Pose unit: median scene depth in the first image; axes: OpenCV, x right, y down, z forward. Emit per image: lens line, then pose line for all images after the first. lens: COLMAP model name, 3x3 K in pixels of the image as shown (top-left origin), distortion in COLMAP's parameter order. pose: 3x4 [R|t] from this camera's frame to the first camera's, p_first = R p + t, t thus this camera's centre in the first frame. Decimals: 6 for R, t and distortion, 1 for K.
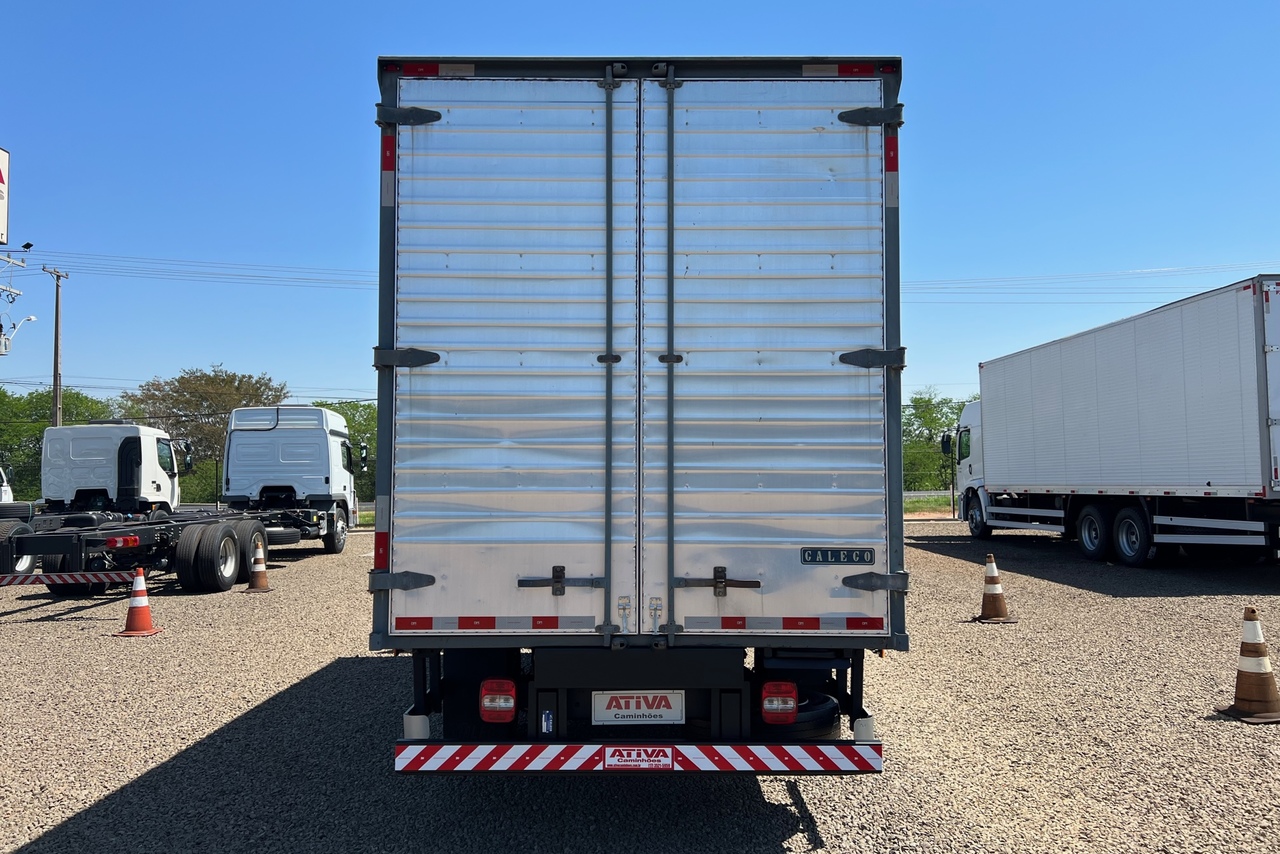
lens RADIAL K [[962.3, 0, 612.0], [0, 962.3, 426.3], [0, 0, 1]] dist [0.158742, -0.398911]
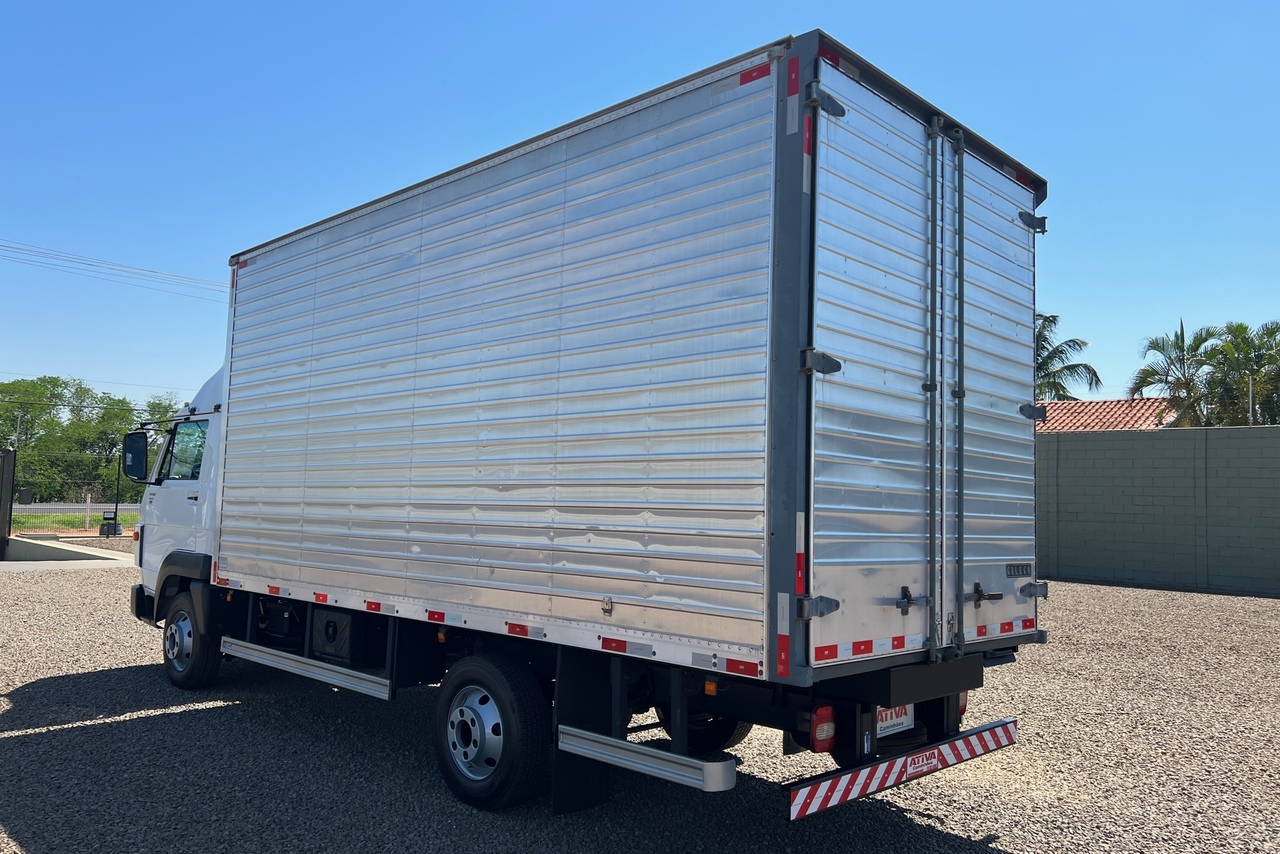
lens RADIAL K [[962.3, 0, 612.0], [0, 962.3, 426.3], [0, 0, 1]] dist [0.158742, -0.398911]
pose [[0.704129, 0.082793, 0.705229, -0.997913], [-0.073943, 0.996329, -0.043139, 0.043942], [-0.706212, -0.021771, 0.707666, 0.491037]]
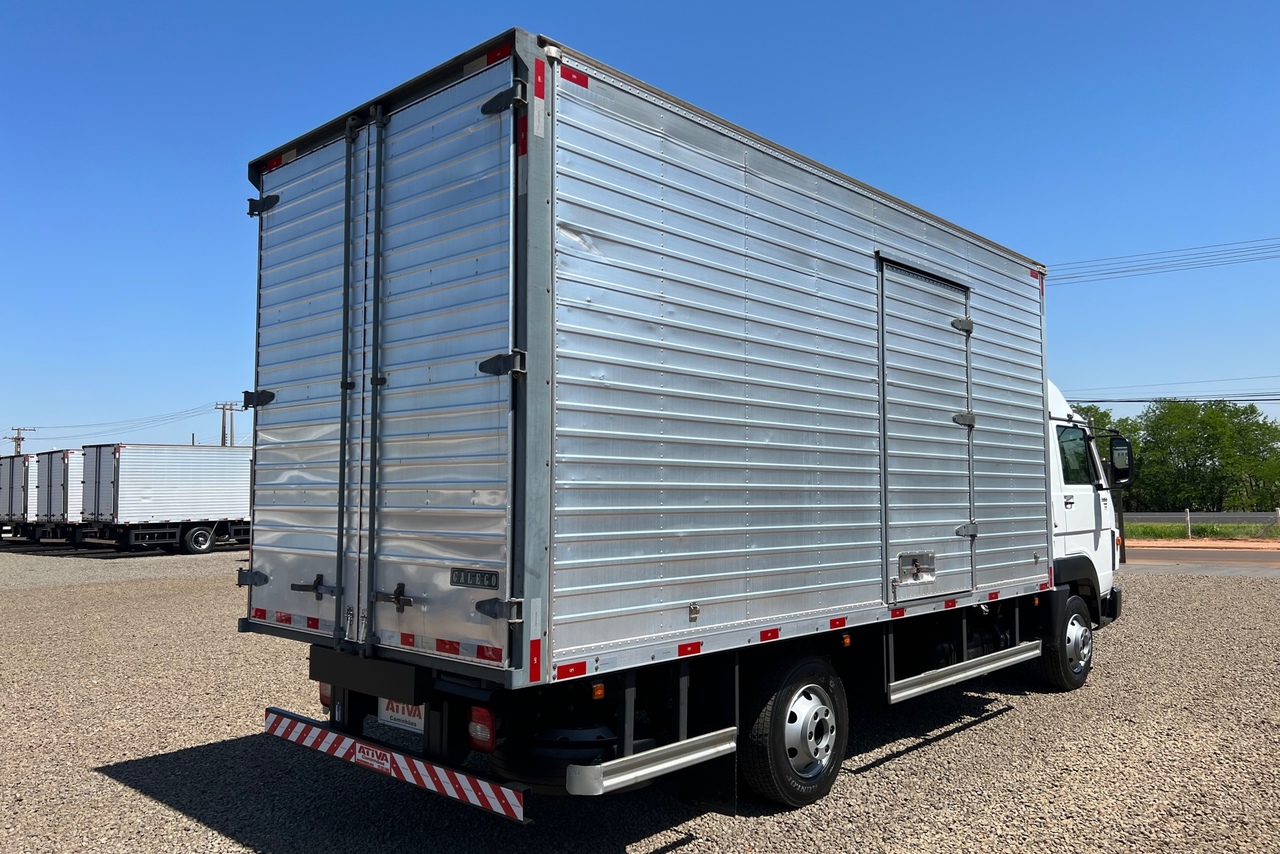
lens RADIAL K [[962.3, 0, 612.0], [0, 962.3, 426.3], [0, 0, 1]] dist [0.158742, -0.398911]
pose [[0.718120, -0.048620, -0.694219, 0.977287], [0.043716, 0.998738, -0.024726, 0.015338], [0.694545, -0.012592, 0.719339, 0.416374]]
